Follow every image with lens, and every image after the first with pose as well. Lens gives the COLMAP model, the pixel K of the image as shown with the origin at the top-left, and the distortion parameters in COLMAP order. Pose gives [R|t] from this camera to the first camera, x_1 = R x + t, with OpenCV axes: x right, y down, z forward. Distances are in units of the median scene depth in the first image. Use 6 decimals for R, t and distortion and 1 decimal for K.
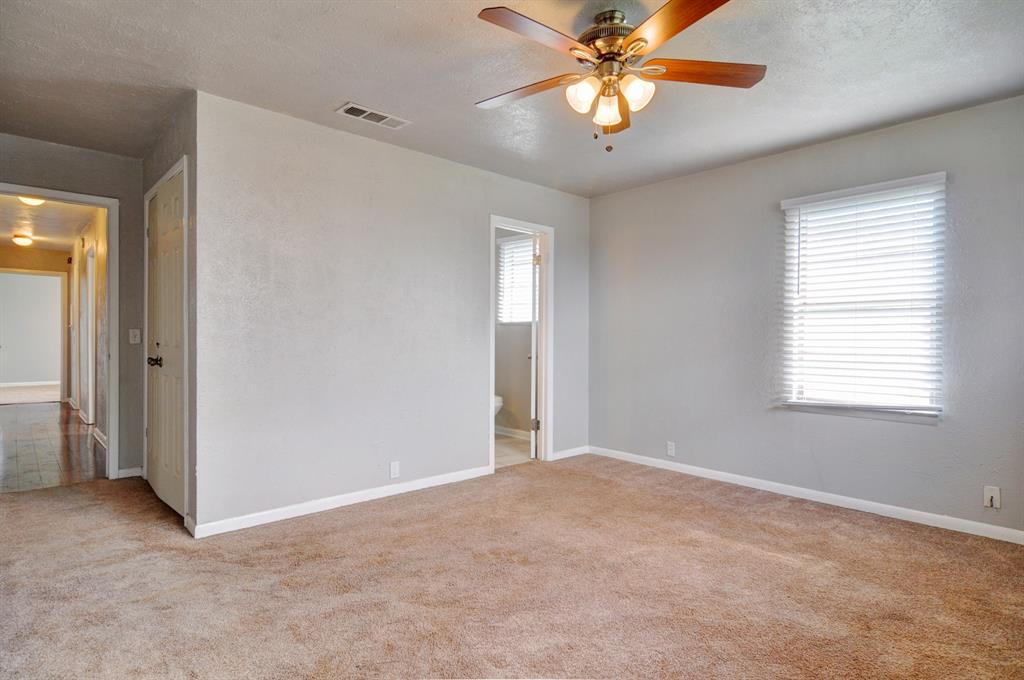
lens RADIAL K [[550.7, 0, 501.3], [0, 550.7, 339.0], [0, 0, 1]] dist [0.027300, -0.012845]
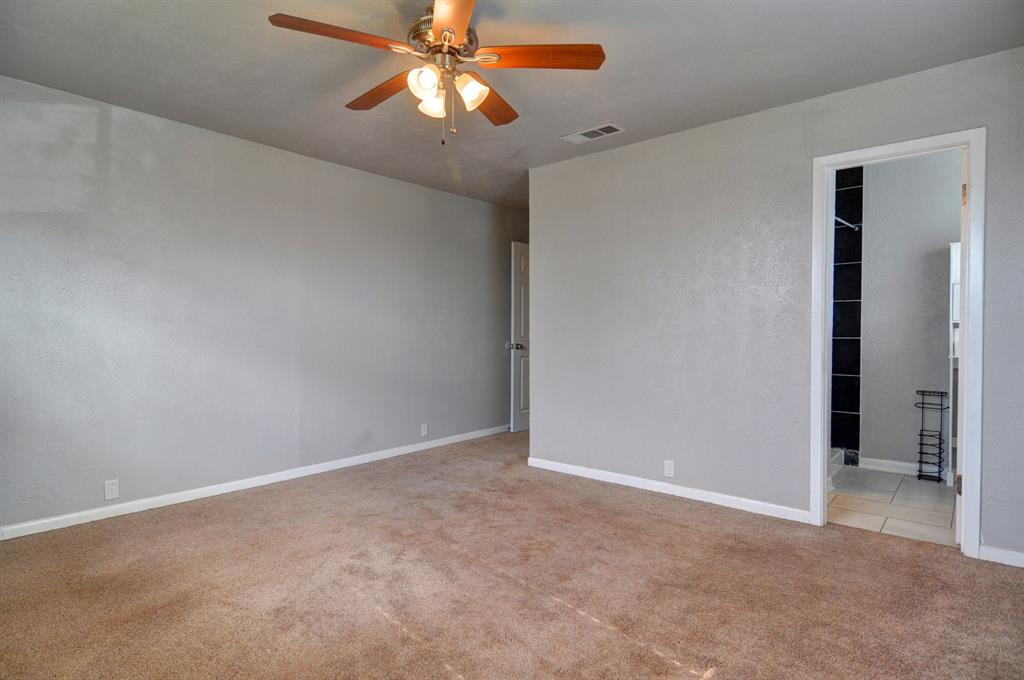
lens RADIAL K [[550.7, 0, 511.0], [0, 550.7, 338.3], [0, 0, 1]] dist [0.027300, -0.012845]
pose [[0.118638, 0.011631, -0.992869, 0.934723], [0.000820, 0.999930, 0.011812, -0.005981], [0.992937, -0.002216, 0.118620, 0.769408]]
